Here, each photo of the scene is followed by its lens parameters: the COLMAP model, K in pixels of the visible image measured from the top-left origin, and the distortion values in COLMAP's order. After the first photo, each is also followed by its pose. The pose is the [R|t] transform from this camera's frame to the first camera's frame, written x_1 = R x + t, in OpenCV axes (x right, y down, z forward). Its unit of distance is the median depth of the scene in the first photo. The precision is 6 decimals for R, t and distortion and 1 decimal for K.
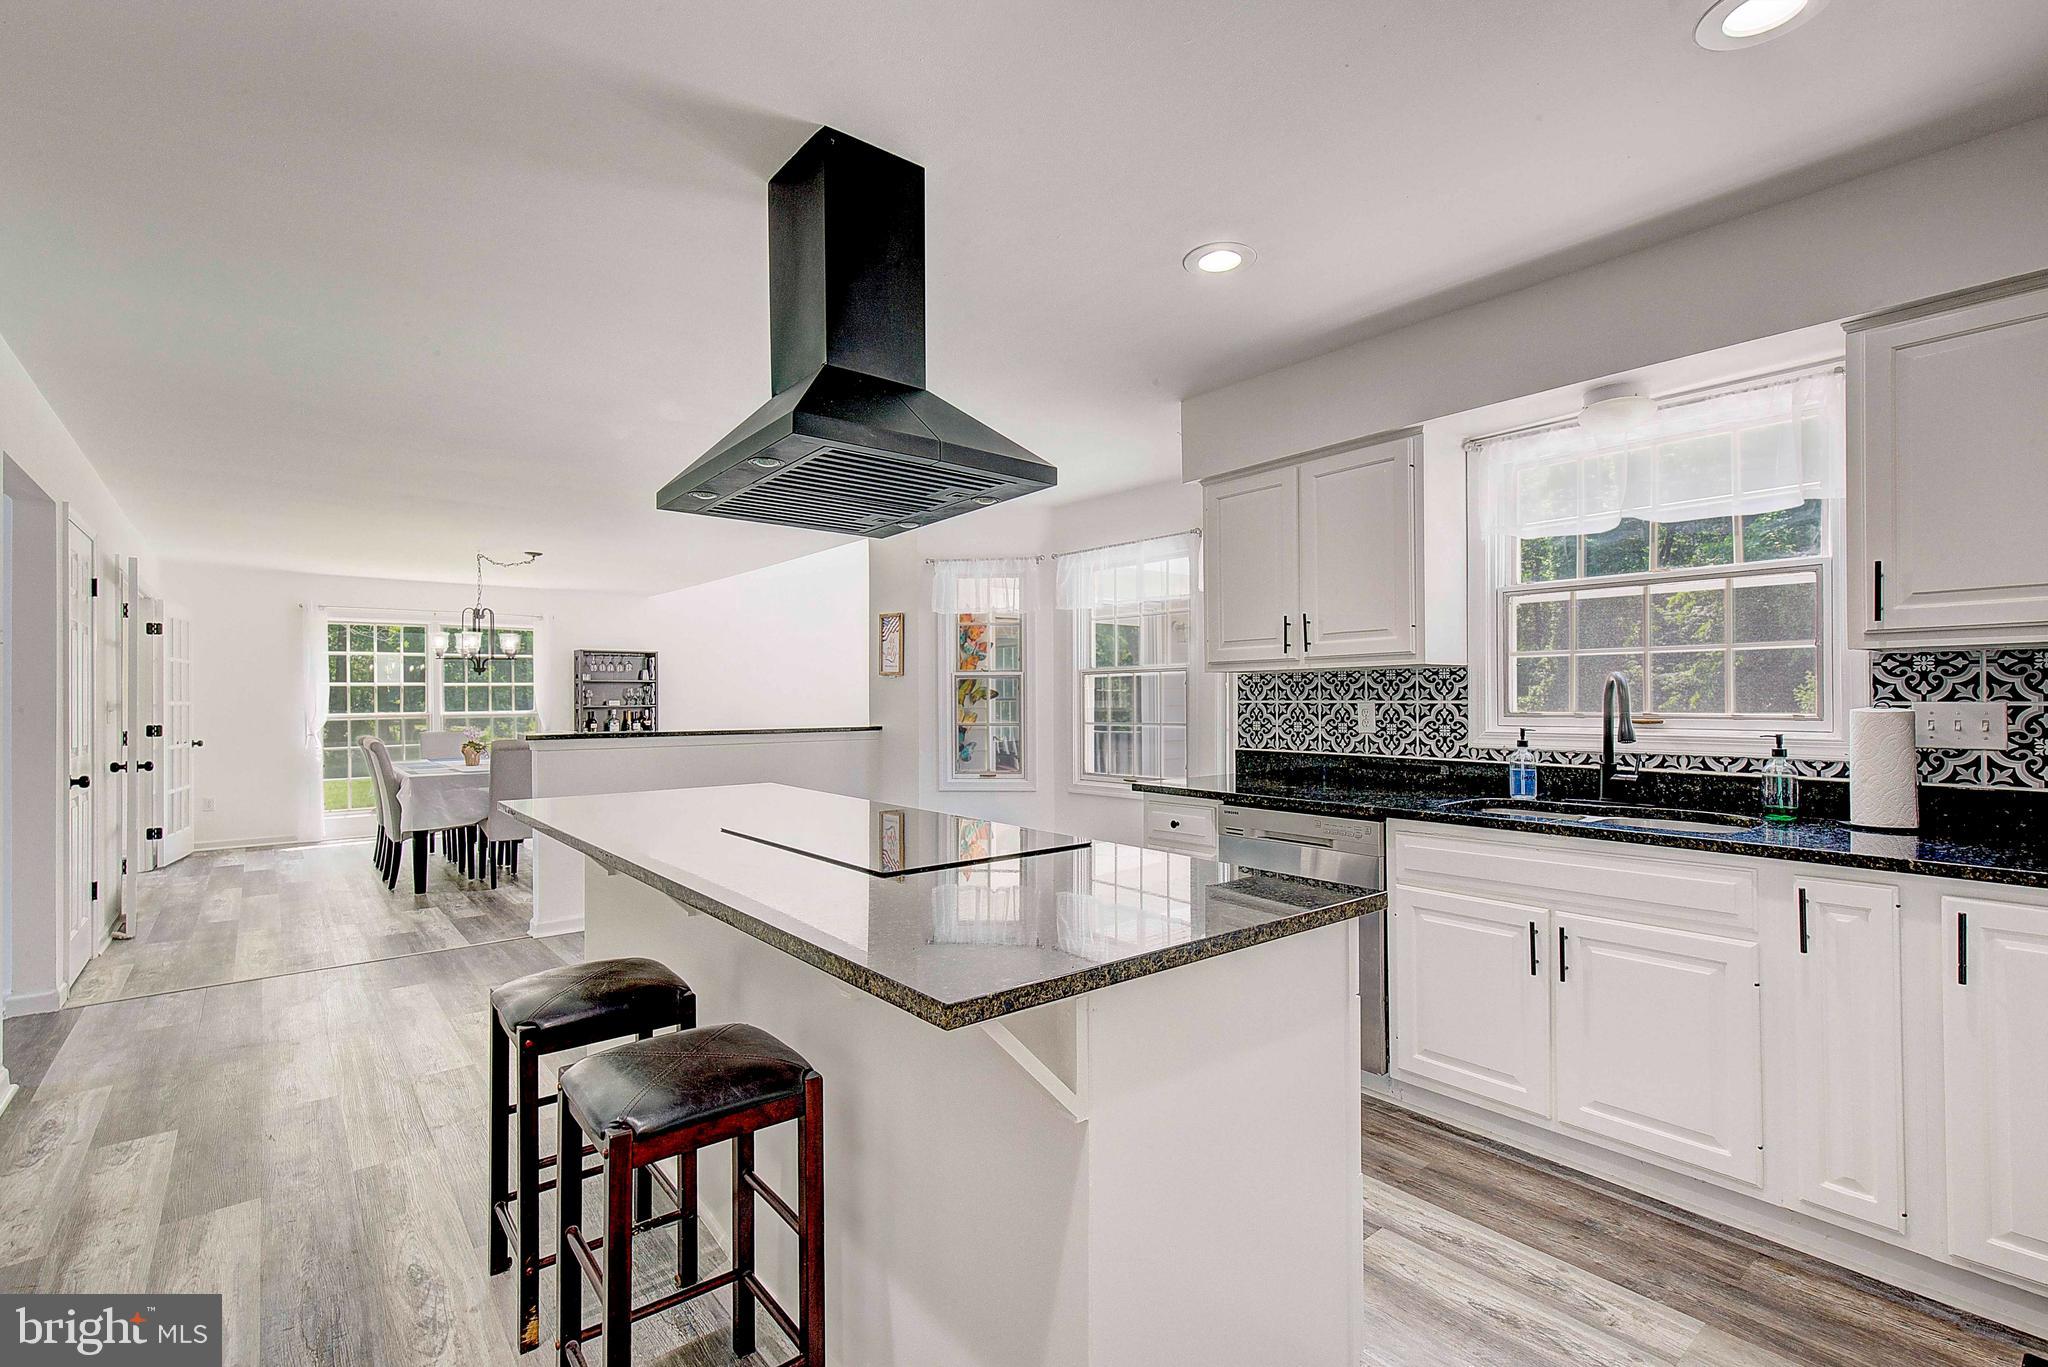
lens RADIAL K [[935.0, 0, 1059.9], [0, 935.0, 693.7], [0, 0, 1]] dist [-0.000372, 0.000151]
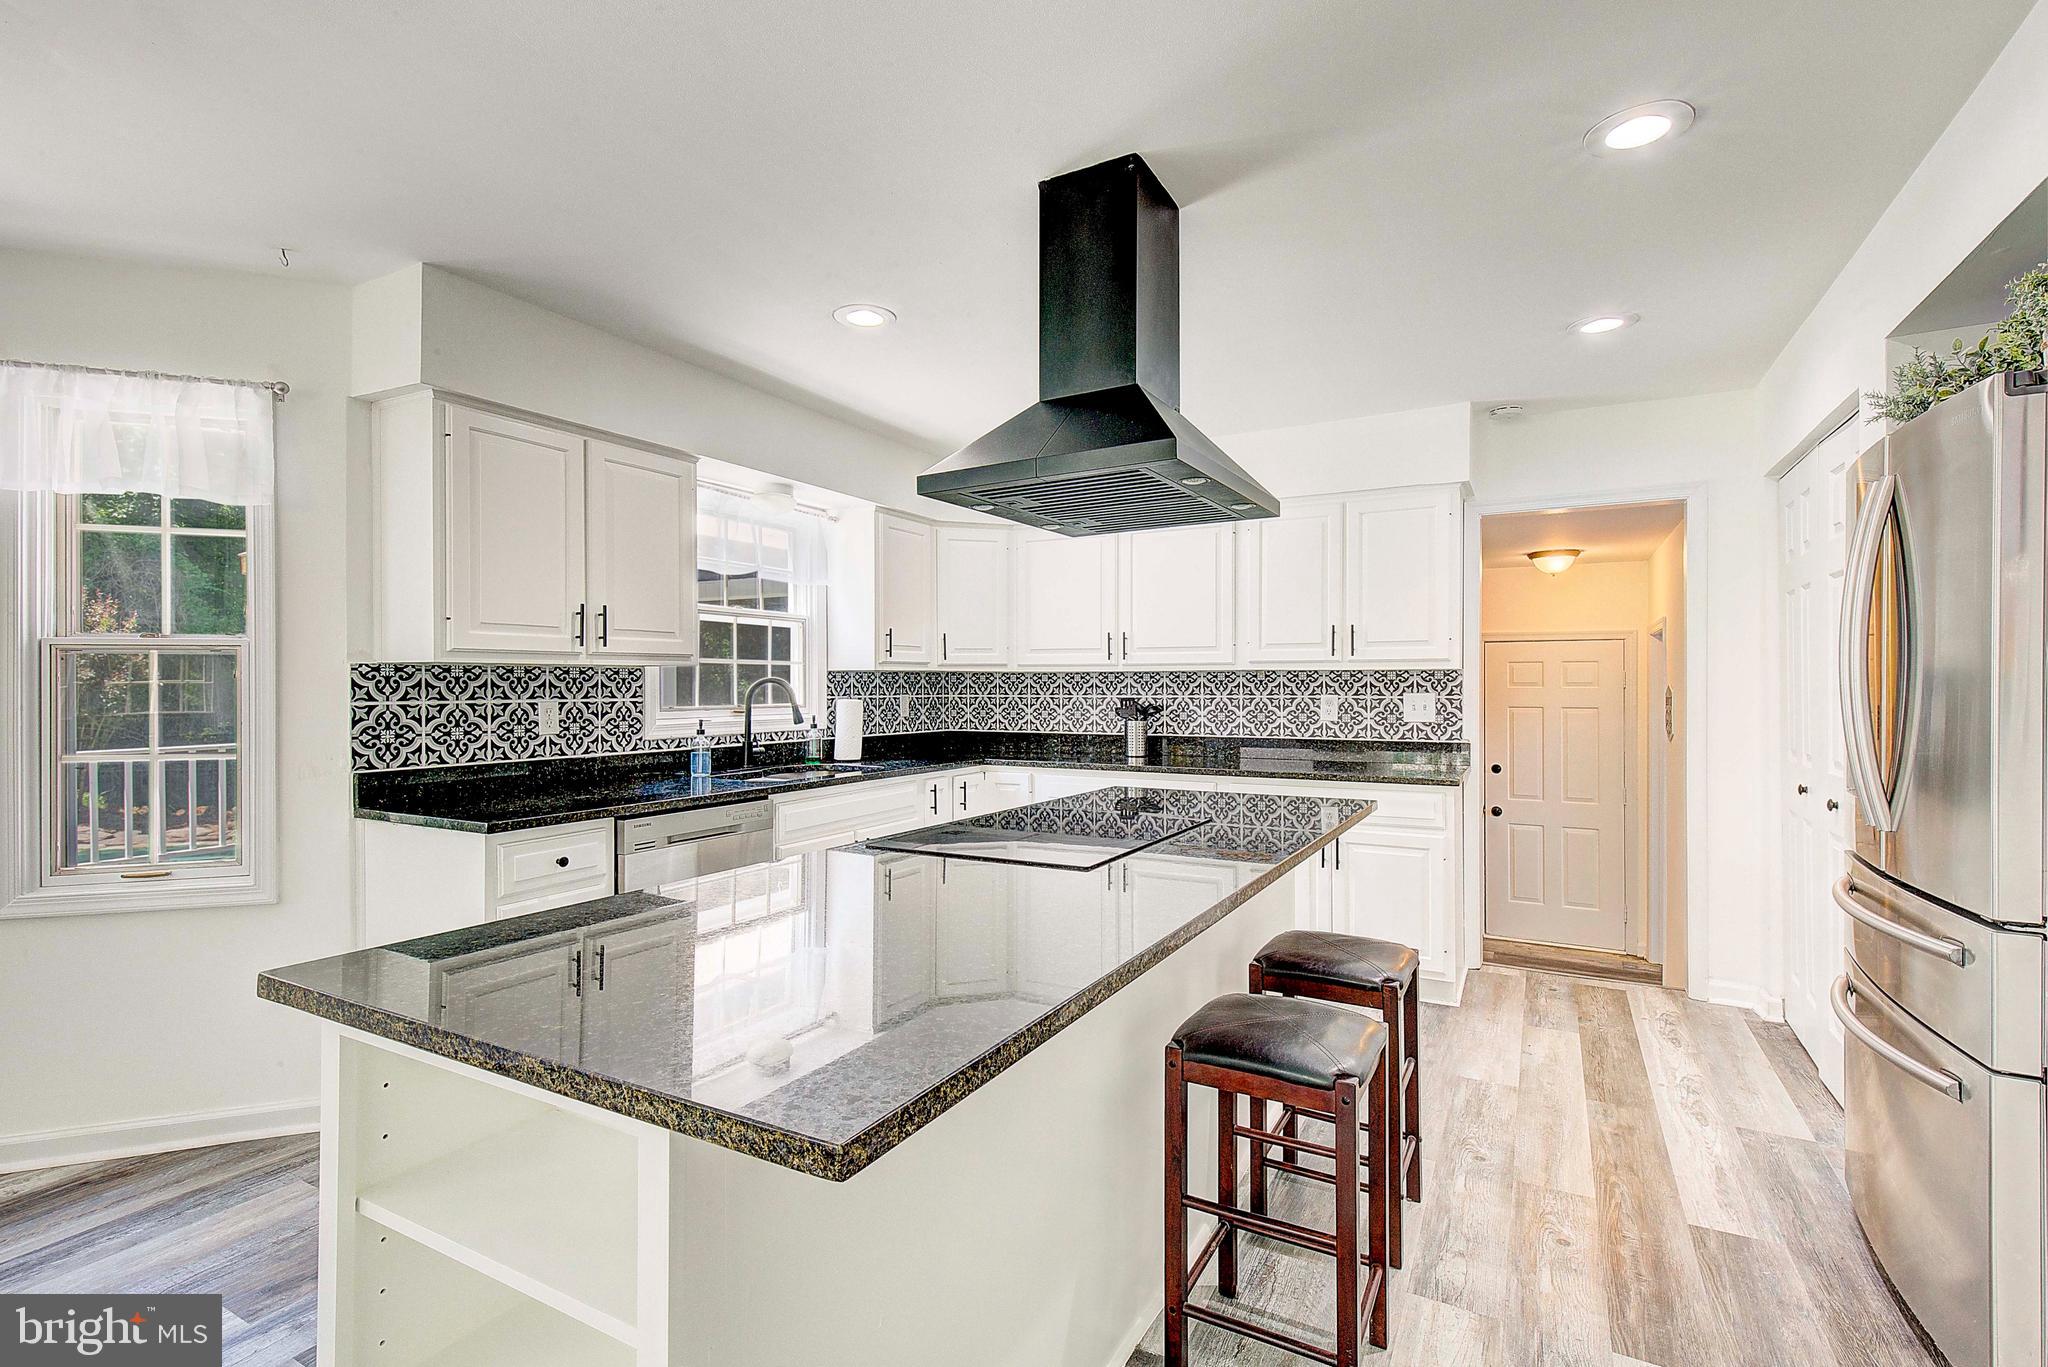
lens RADIAL K [[928.1, 0, 1047.3], [0, 928.1, 684.4], [0, 0, 1]] dist [0.009533, 0.000383]
pose [[-0.362029, 0.011992, 0.932090, -0.728869], [0.005258, 0.999928, -0.010823, 0.005119], [-0.932152, 0.000982, -0.362066, 0.894631]]
